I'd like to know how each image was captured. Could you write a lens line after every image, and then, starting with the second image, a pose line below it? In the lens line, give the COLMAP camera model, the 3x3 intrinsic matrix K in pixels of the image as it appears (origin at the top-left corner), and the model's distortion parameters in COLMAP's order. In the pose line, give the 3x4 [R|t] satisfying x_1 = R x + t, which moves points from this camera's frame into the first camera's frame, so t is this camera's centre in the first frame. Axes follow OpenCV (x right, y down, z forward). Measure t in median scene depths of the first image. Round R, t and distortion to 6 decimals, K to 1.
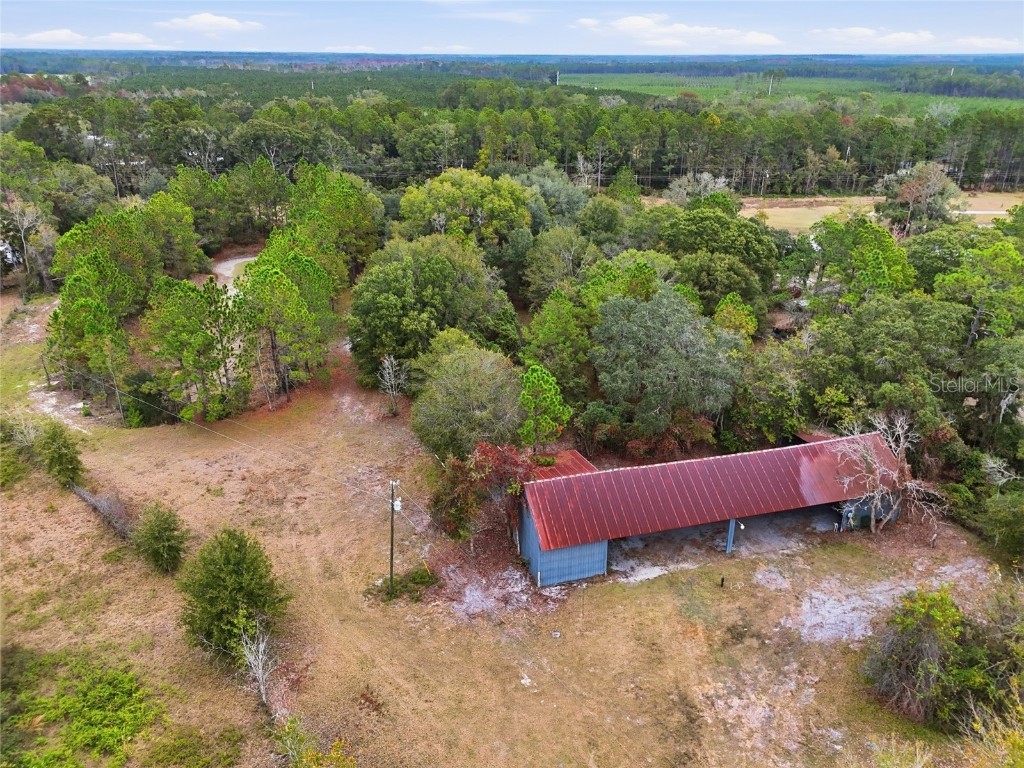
lens RADIAL K [[748.7, 0, 512.0], [0, 748.7, 384.0], [0, 0, 1]] dist [0.068739, -0.065377]
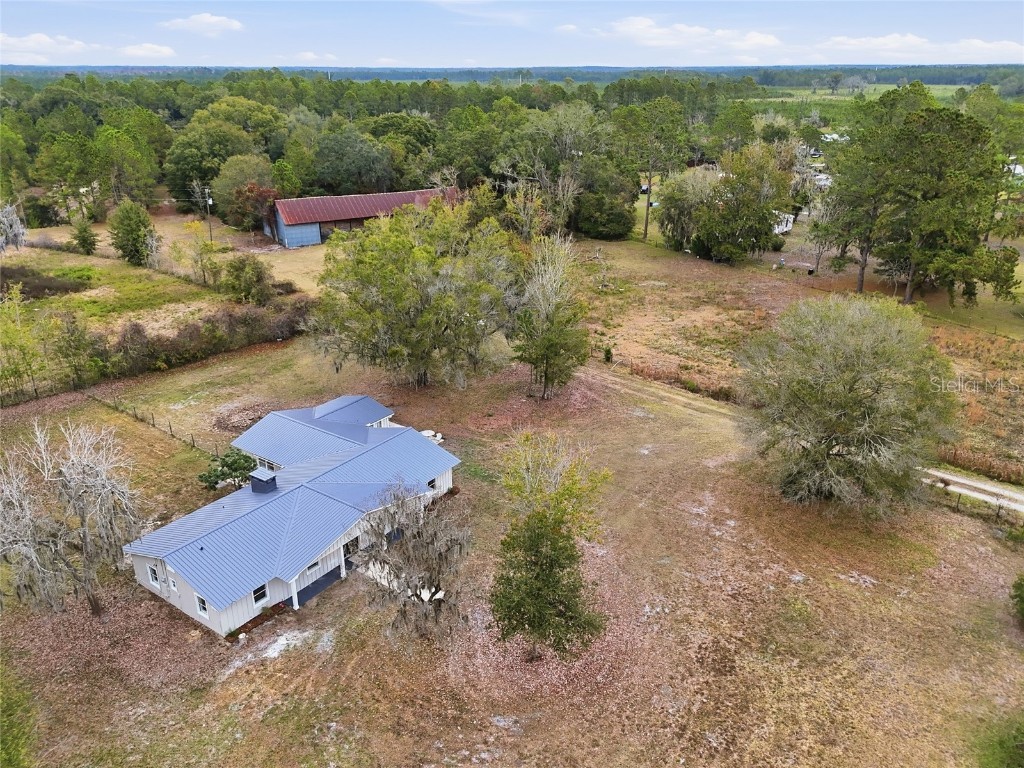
lens RADIAL K [[748.7, 0, 512.0], [0, 748.7, 384.0], [0, 0, 1]] dist [0.068739, -0.065377]
pose [[0.965741, -0.107477, 0.236204, 0.068070], [0.110762, 0.993847, -0.000645, 0.475825], [-0.234681, 0.026785, 0.971703, -0.784561]]
